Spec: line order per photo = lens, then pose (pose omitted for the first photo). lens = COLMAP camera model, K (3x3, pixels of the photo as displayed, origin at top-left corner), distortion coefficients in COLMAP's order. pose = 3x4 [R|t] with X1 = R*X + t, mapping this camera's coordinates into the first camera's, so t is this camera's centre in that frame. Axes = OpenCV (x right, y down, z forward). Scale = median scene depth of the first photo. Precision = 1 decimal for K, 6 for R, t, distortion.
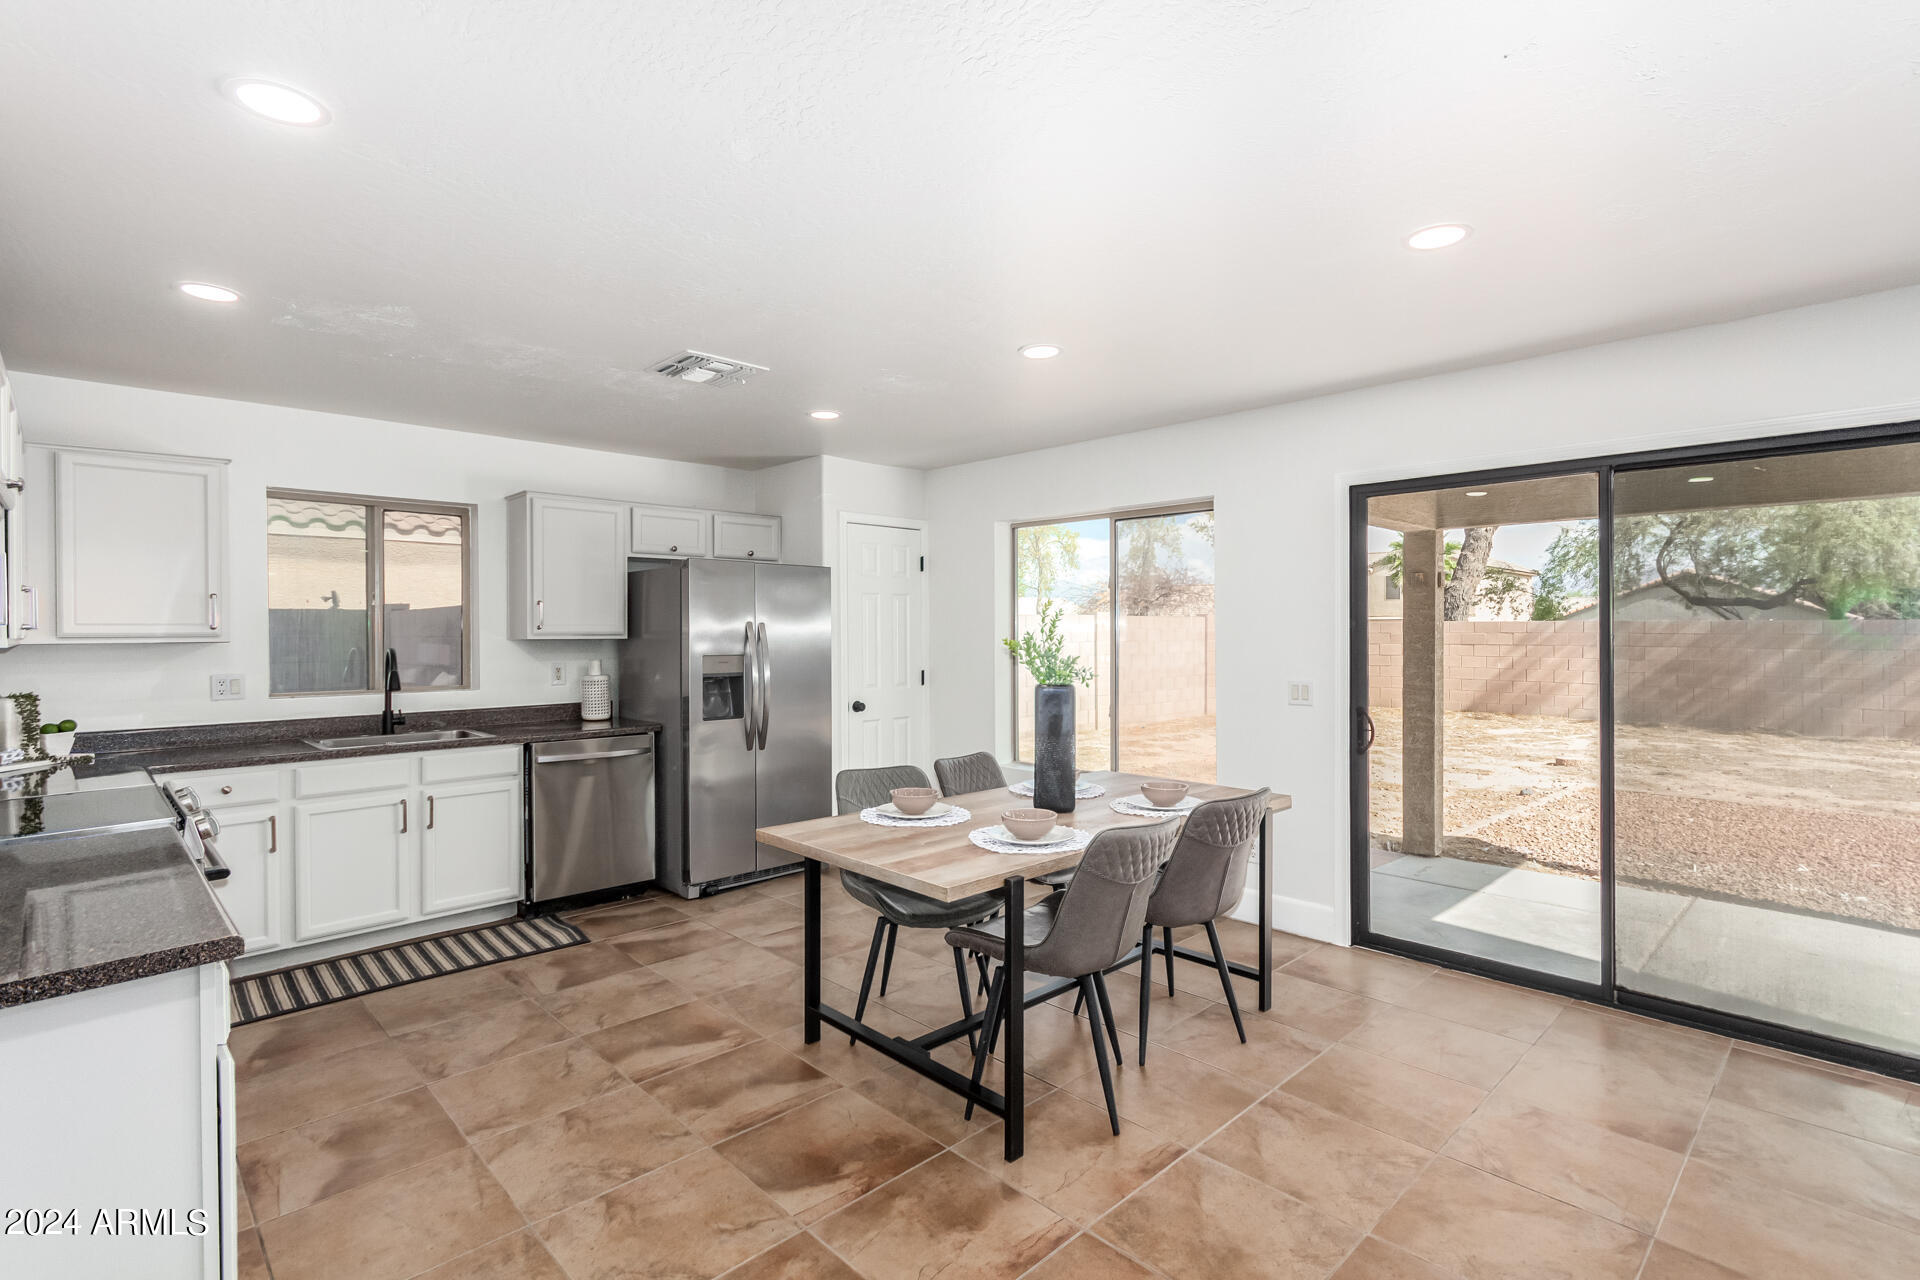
lens RADIAL K [[897.1, 0, 961.4], [0, 897.1, 629.0], [0, 0, 1]] dist [-0.001611, 0.000465]
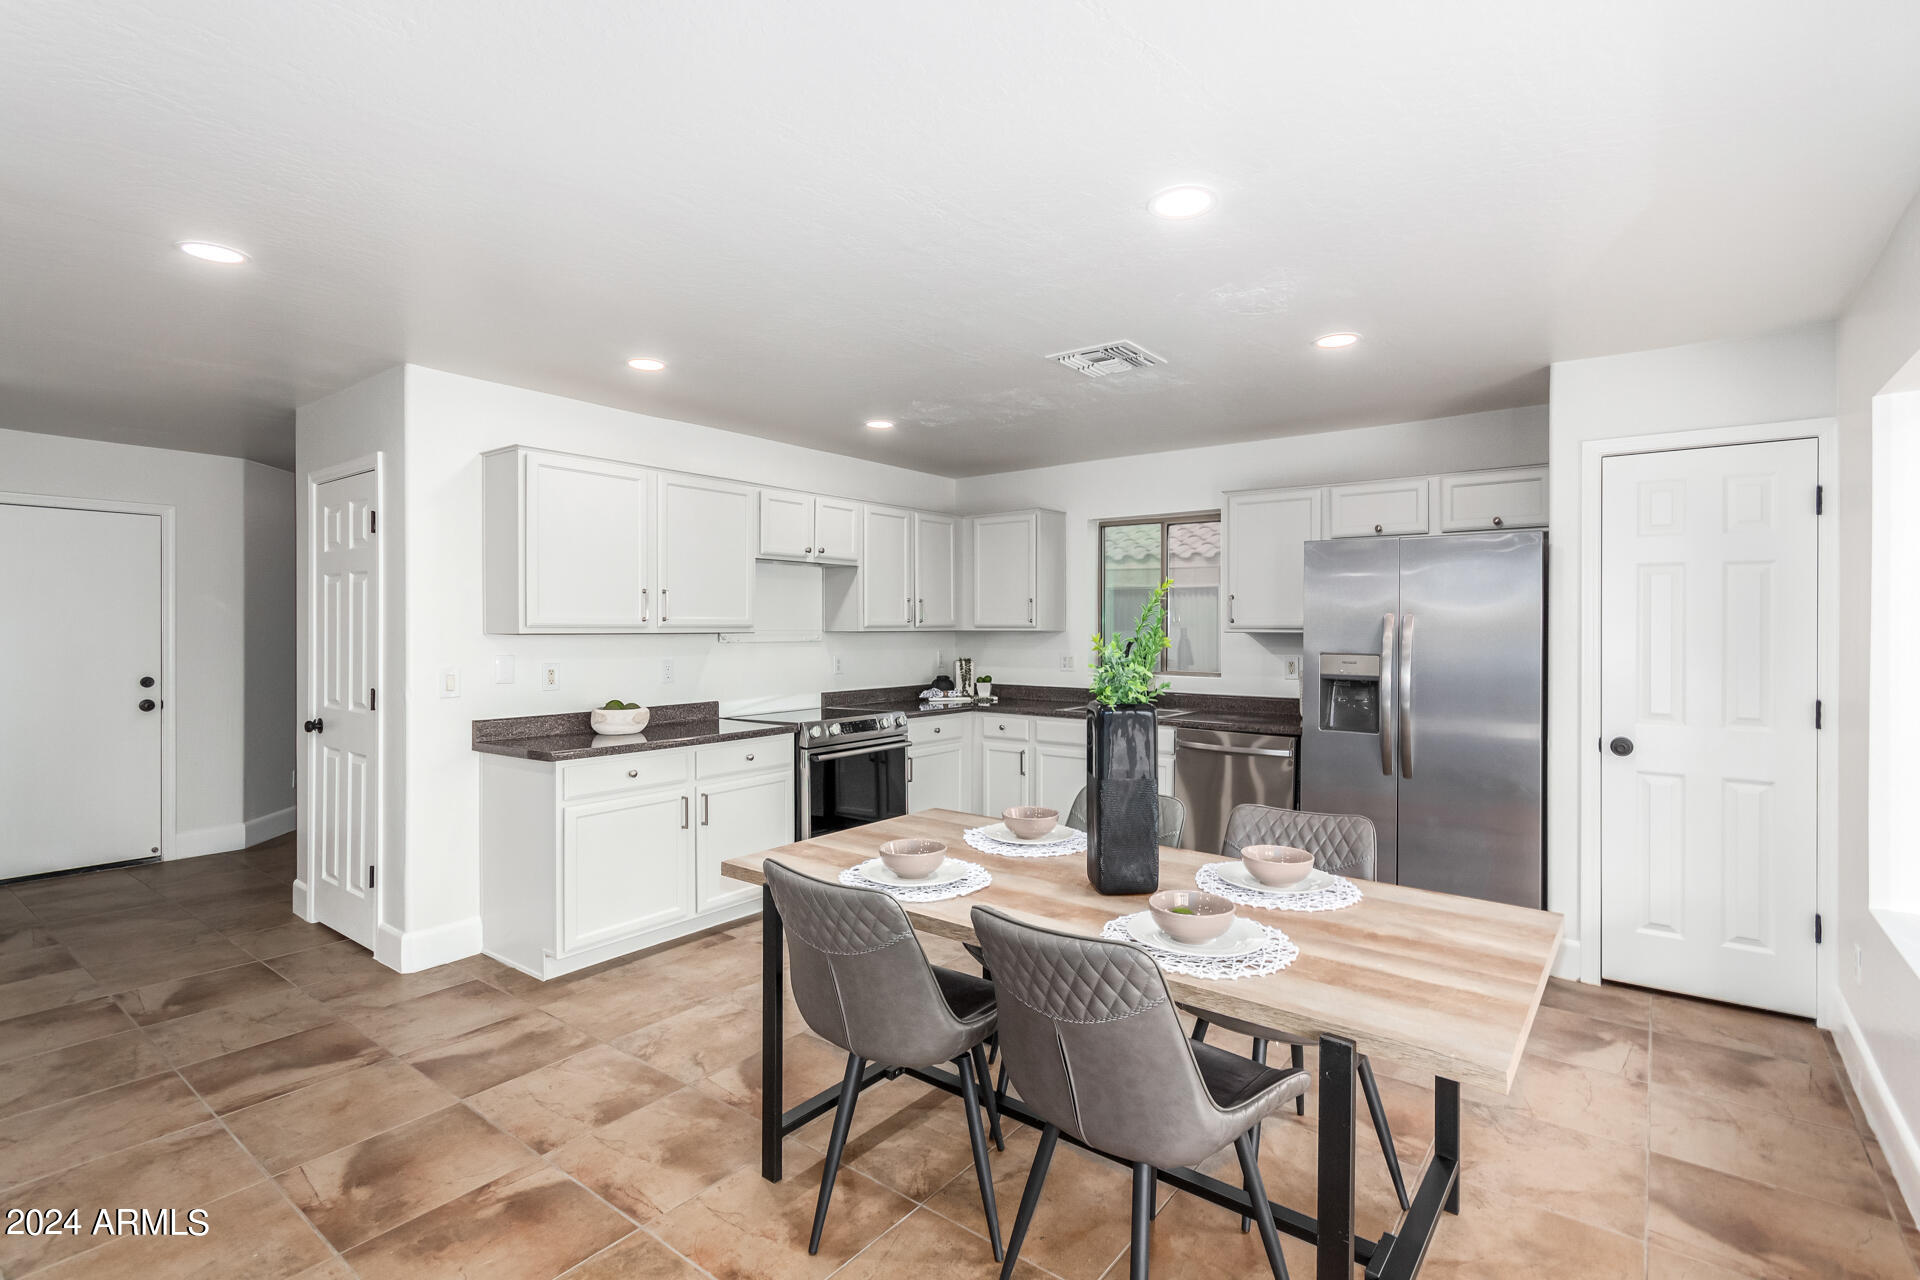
lens RADIAL K [[897.1, 0, 961.4], [0, 897.1, 629.0], [0, 0, 1]] dist [-0.001611, 0.000465]
pose [[0.152872, 0.005410, -0.988231, 0.670493], [-0.003834, 0.999981, 0.004881, 0.005152], [0.988239, 0.003043, 0.152890, 0.692384]]
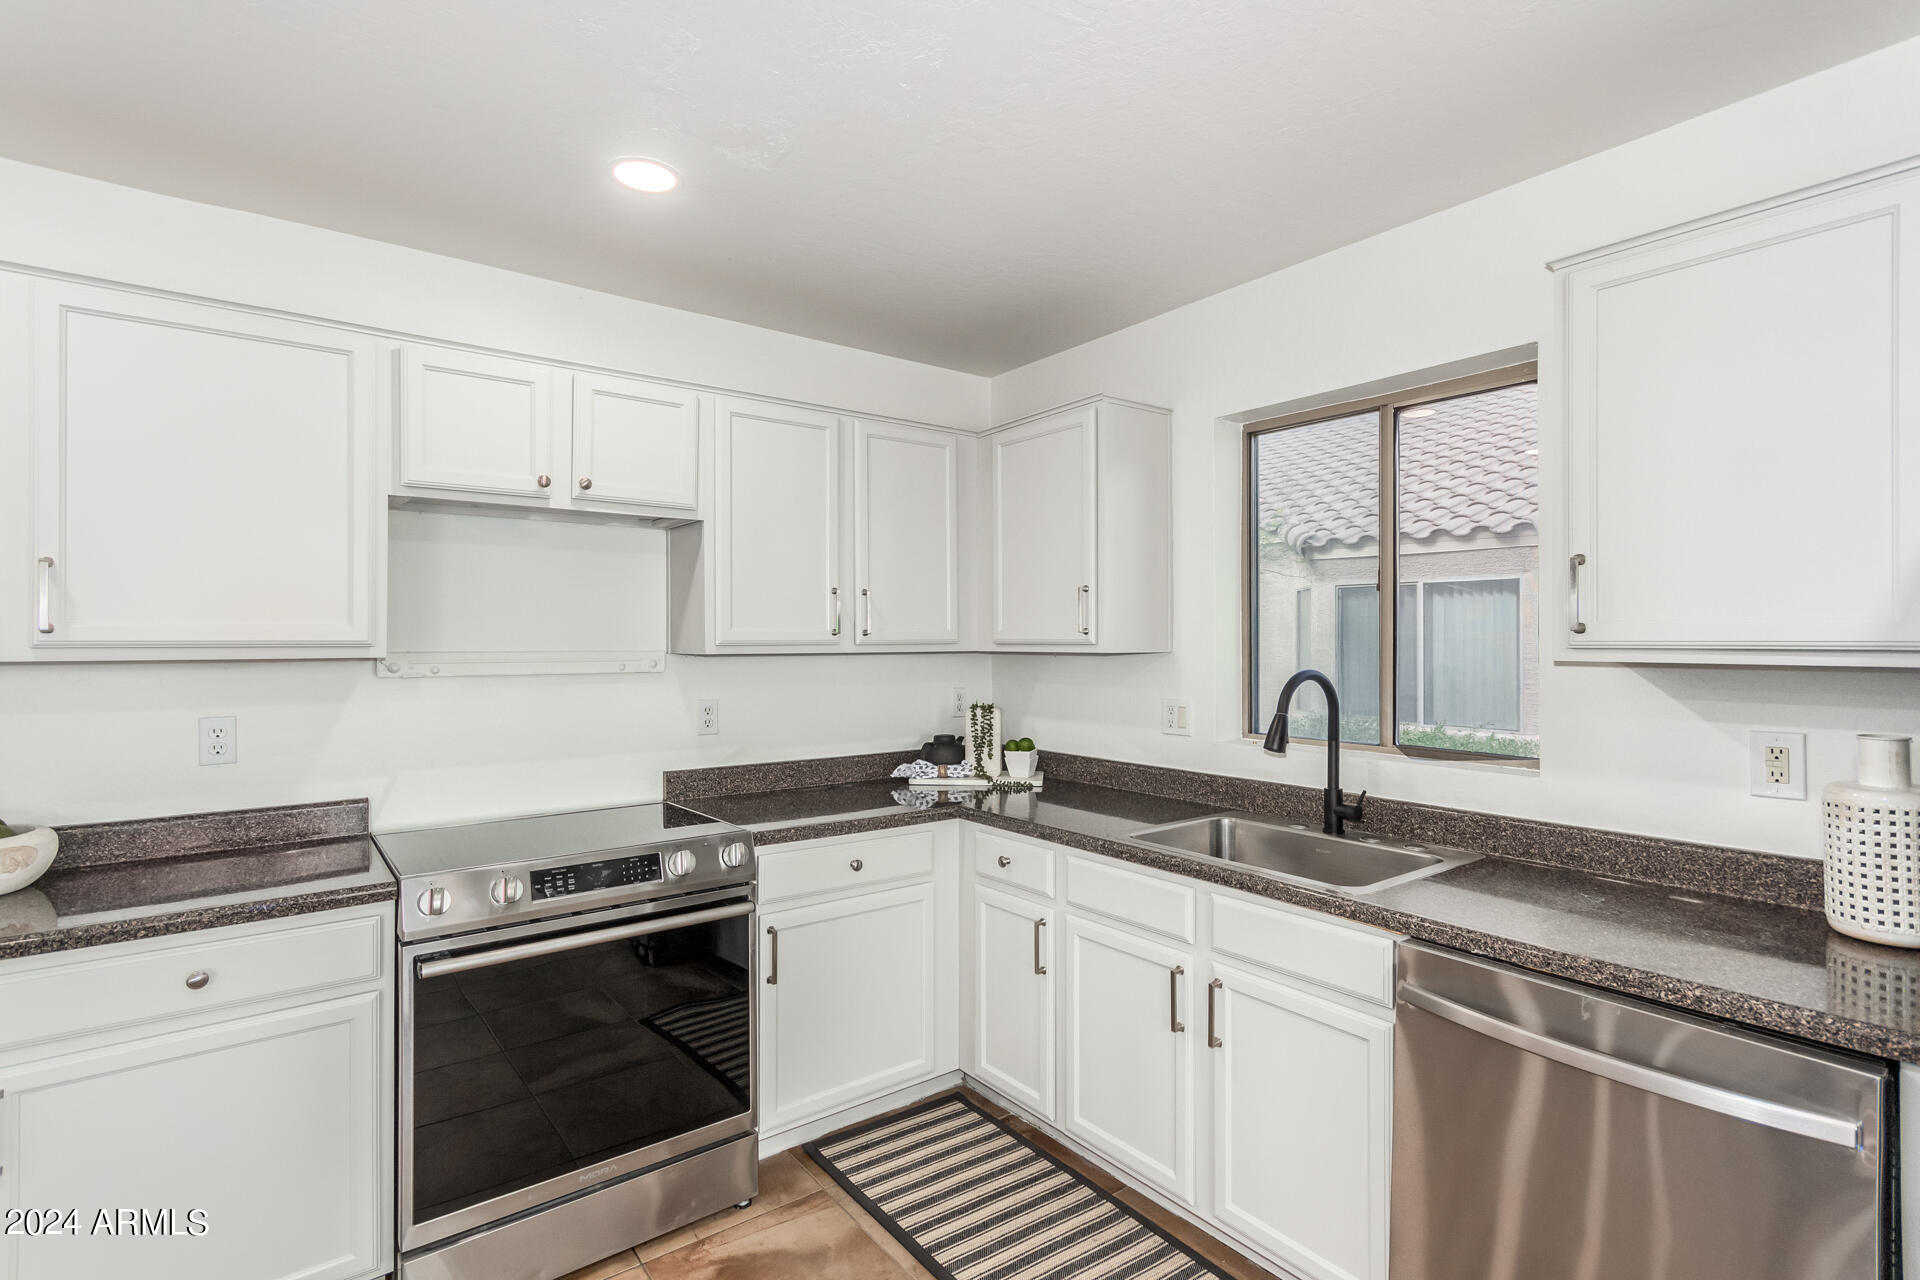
lens RADIAL K [[911.8, 0, 955.6], [0, 911.8, 641.4], [0, 0, 1]] dist [-0.000046, 0.000372]
pose [[-0.116460, 0.003385, -0.993190, -0.101155], [-0.001741, 0.999992, 0.003612, 0.003664], [0.993194, 0.002150, -0.116453, 1.037304]]
